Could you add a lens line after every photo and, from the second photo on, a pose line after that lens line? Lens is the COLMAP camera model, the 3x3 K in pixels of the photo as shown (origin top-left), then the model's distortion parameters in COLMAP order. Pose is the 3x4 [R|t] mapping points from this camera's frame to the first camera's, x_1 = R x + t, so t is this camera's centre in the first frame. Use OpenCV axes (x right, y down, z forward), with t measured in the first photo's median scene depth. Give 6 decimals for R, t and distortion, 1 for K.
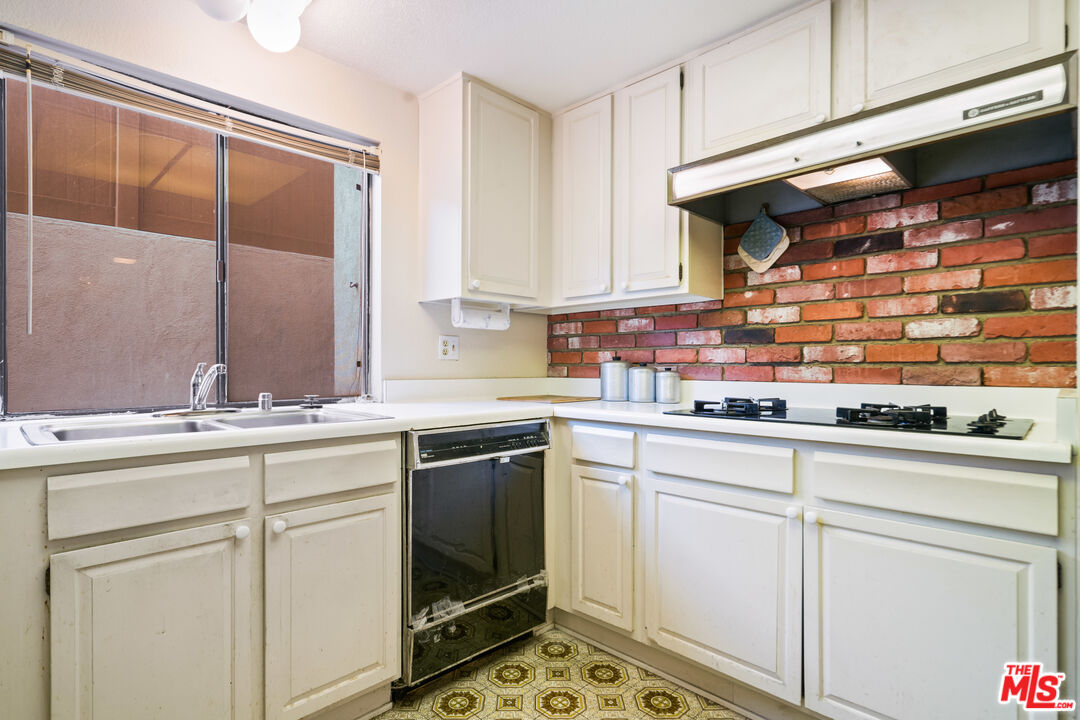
lens RADIAL K [[524.6, 0, 534.2], [0, 524.6, 365.6], [0, 0, 1]] dist [-0.007286, 0.001937]
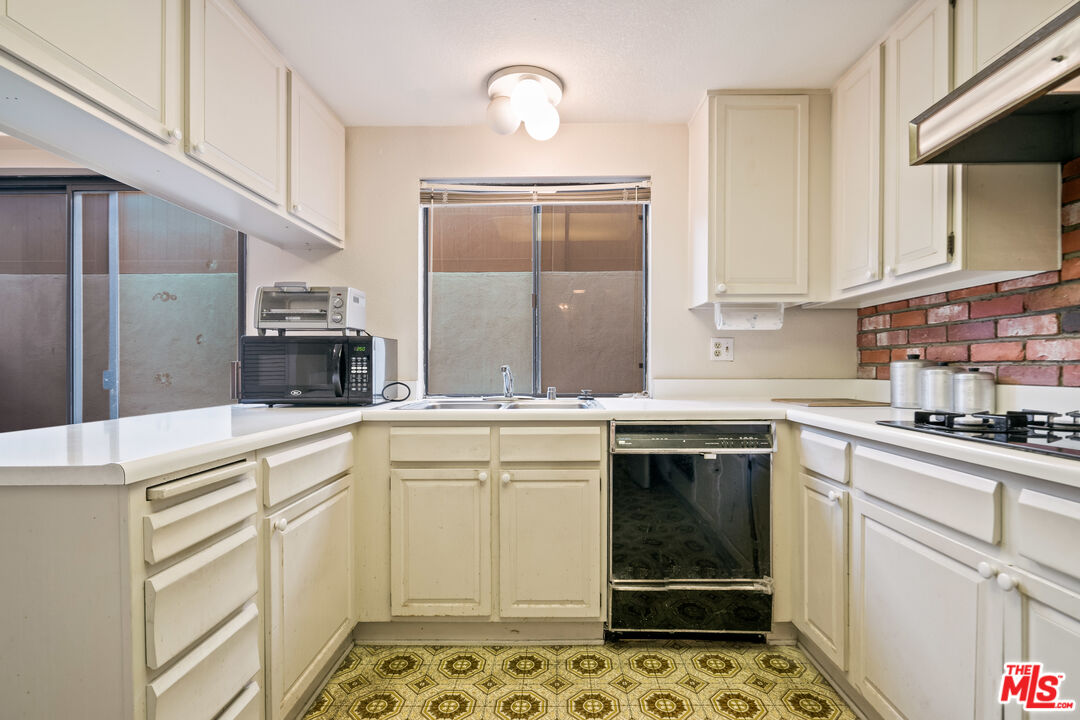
lens RADIAL K [[506.4, 0, 578.7], [0, 506.4, 366.5], [0, 0, 1]] dist [-0.014683, 0.002530]
pose [[0.716463, -0.004667, -0.697610, 0.434241], [0.004287, 0.999988, -0.002286, 0.001907], [0.697612, -0.001353, 0.716474, 0.092326]]
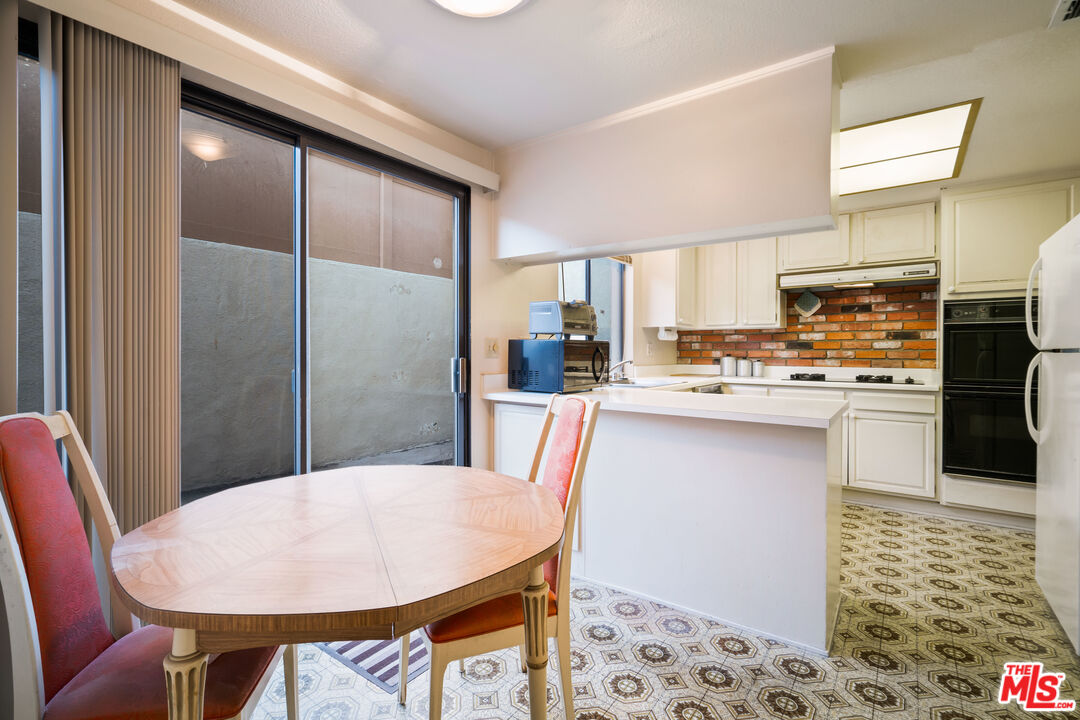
lens RADIAL K [[506.4, 0, 498.7], [0, 506.4, 353.4], [0, 0, 1]] dist [-0.014683, 0.002530]
pose [[0.991804, -0.000245, 0.127771, -1.274747], [-0.000640, 0.999976, 0.006885, -0.042941], [-0.127770, -0.006910, 0.991780, -1.067939]]
